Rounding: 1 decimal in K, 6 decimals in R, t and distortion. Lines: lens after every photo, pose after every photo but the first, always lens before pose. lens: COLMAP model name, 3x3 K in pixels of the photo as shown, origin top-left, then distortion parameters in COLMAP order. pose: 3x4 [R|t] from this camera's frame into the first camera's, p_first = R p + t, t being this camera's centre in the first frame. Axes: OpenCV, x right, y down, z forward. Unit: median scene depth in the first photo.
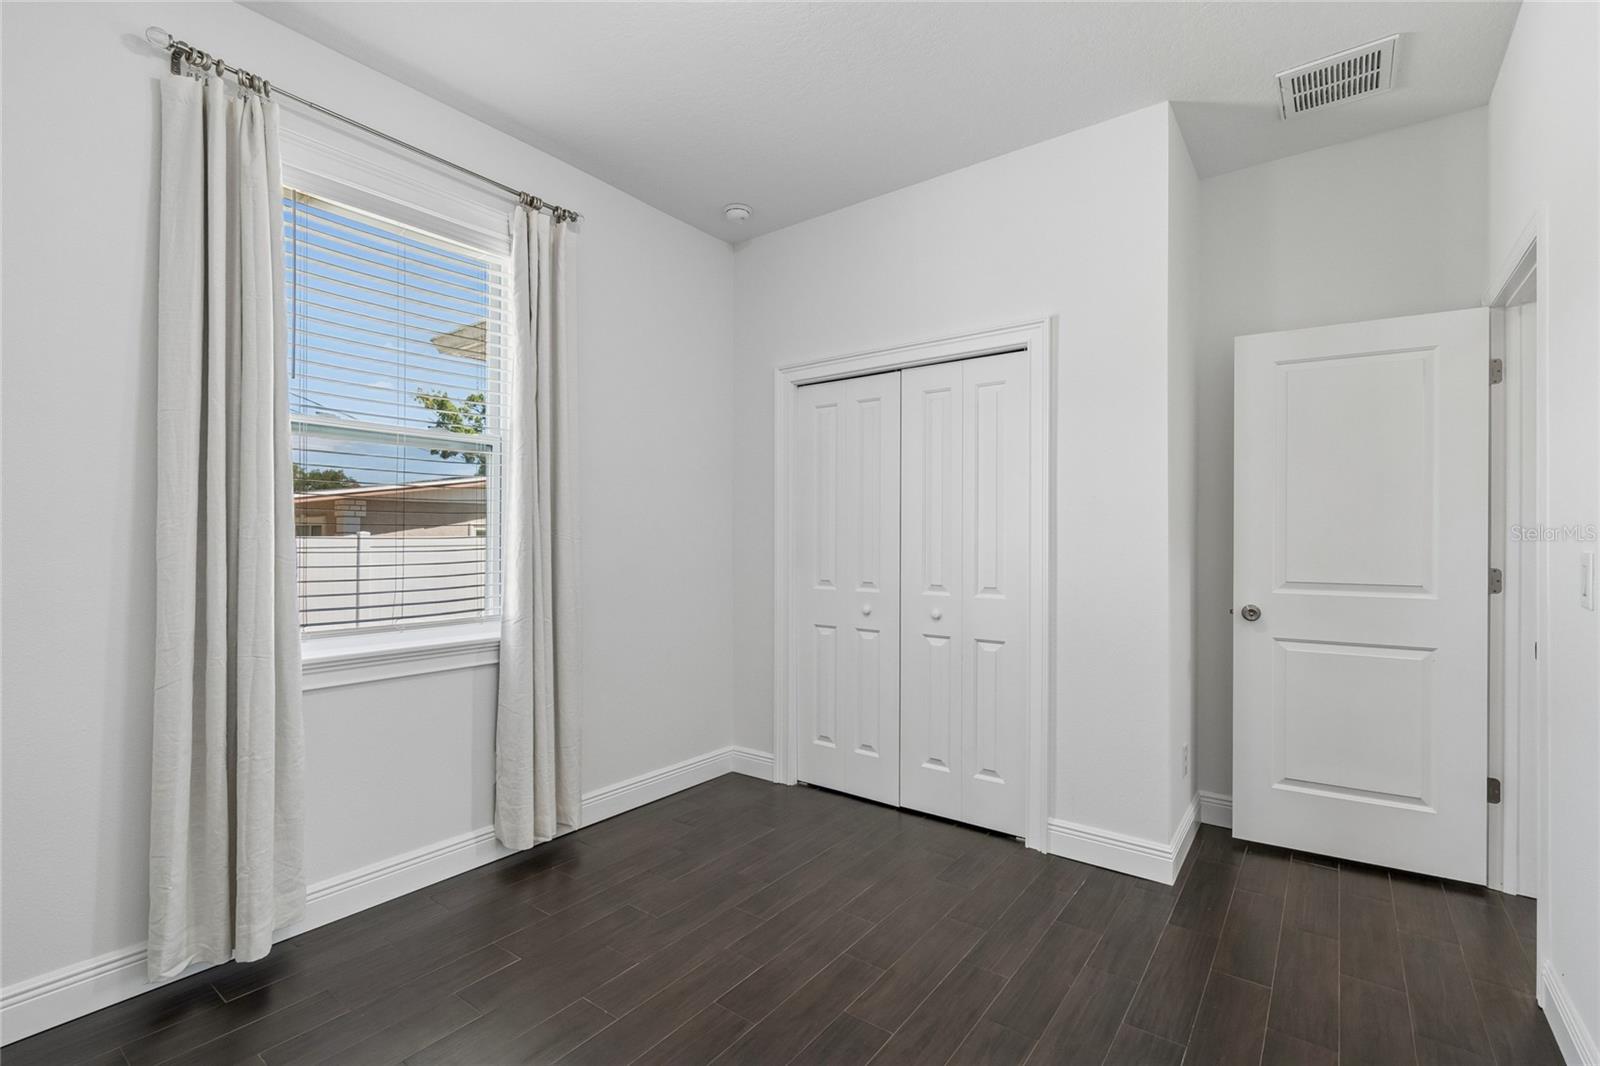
lens RADIAL K [[714.0, 0, 808.1], [0, 714.0, 544.2], [0, 0, 1]] dist [0.002978, -0.001325]
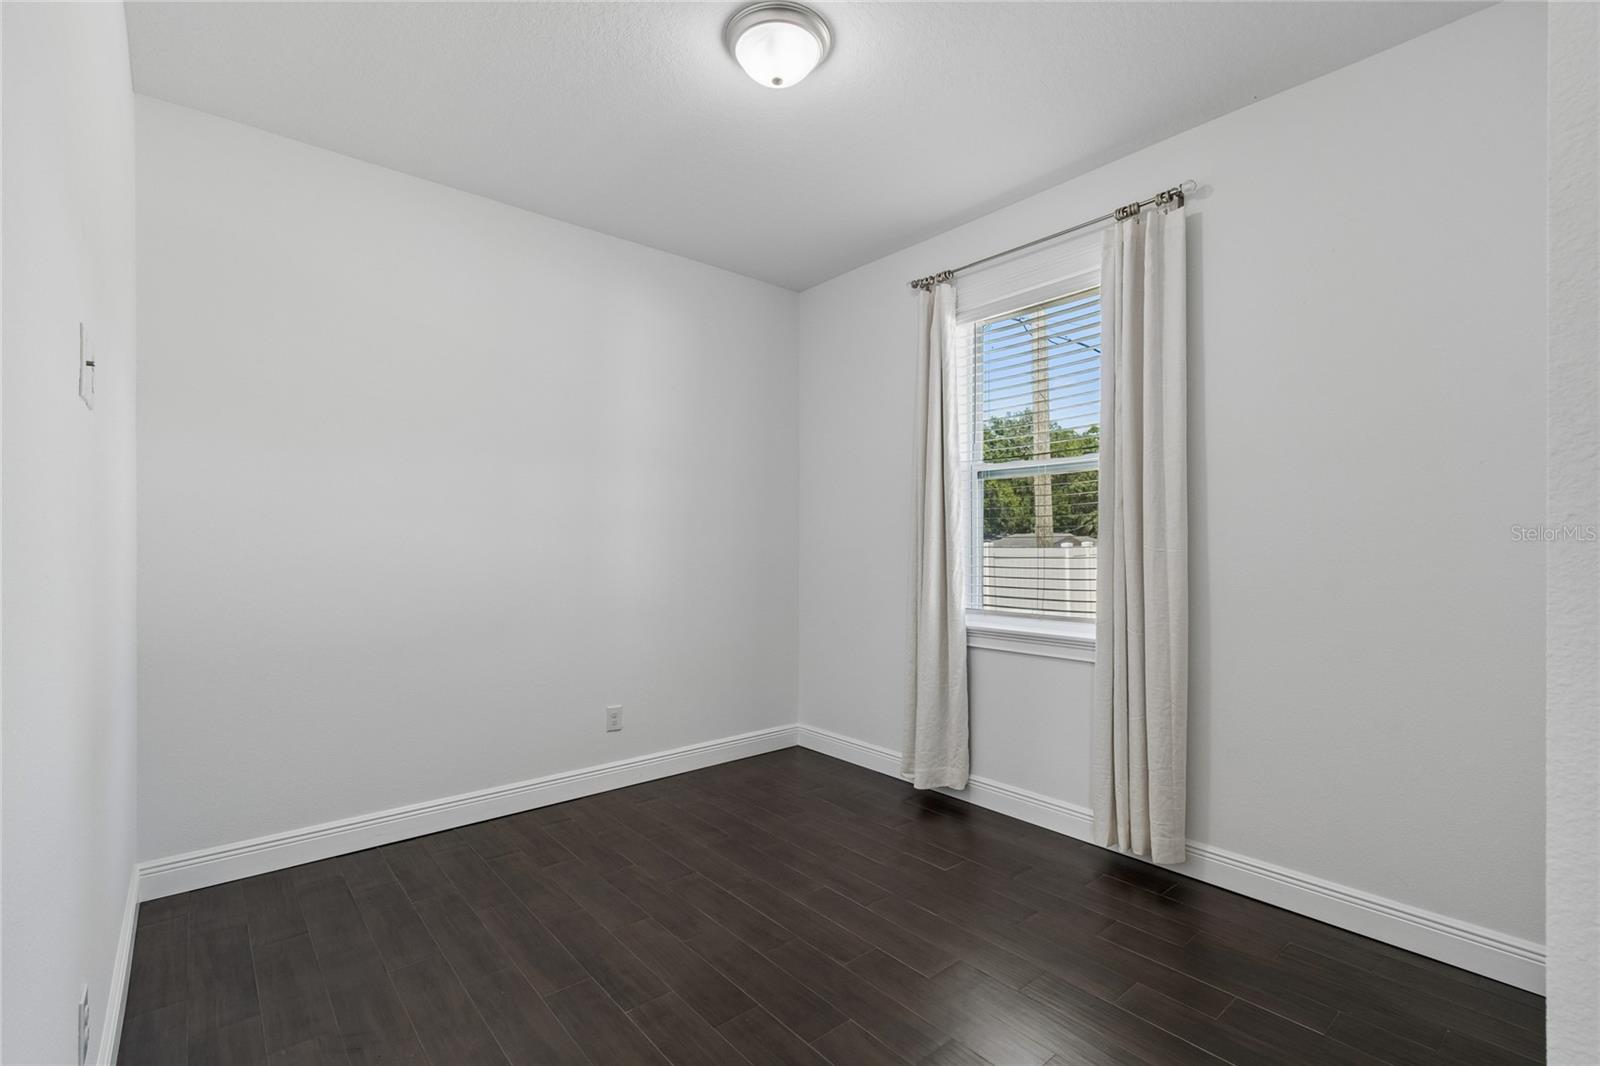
lens RADIAL K [[714.0, 0, 794.5], [0, 714.0, 537.4], [0, 0, 1]] dist [0.002978, -0.001325]
pose [[-0.222285, 0.000473, -0.974982, 0.717834], [-0.007497, 0.999969, 0.002194, -0.025245], [0.974953, 0.007797, -0.222275, 0.772021]]
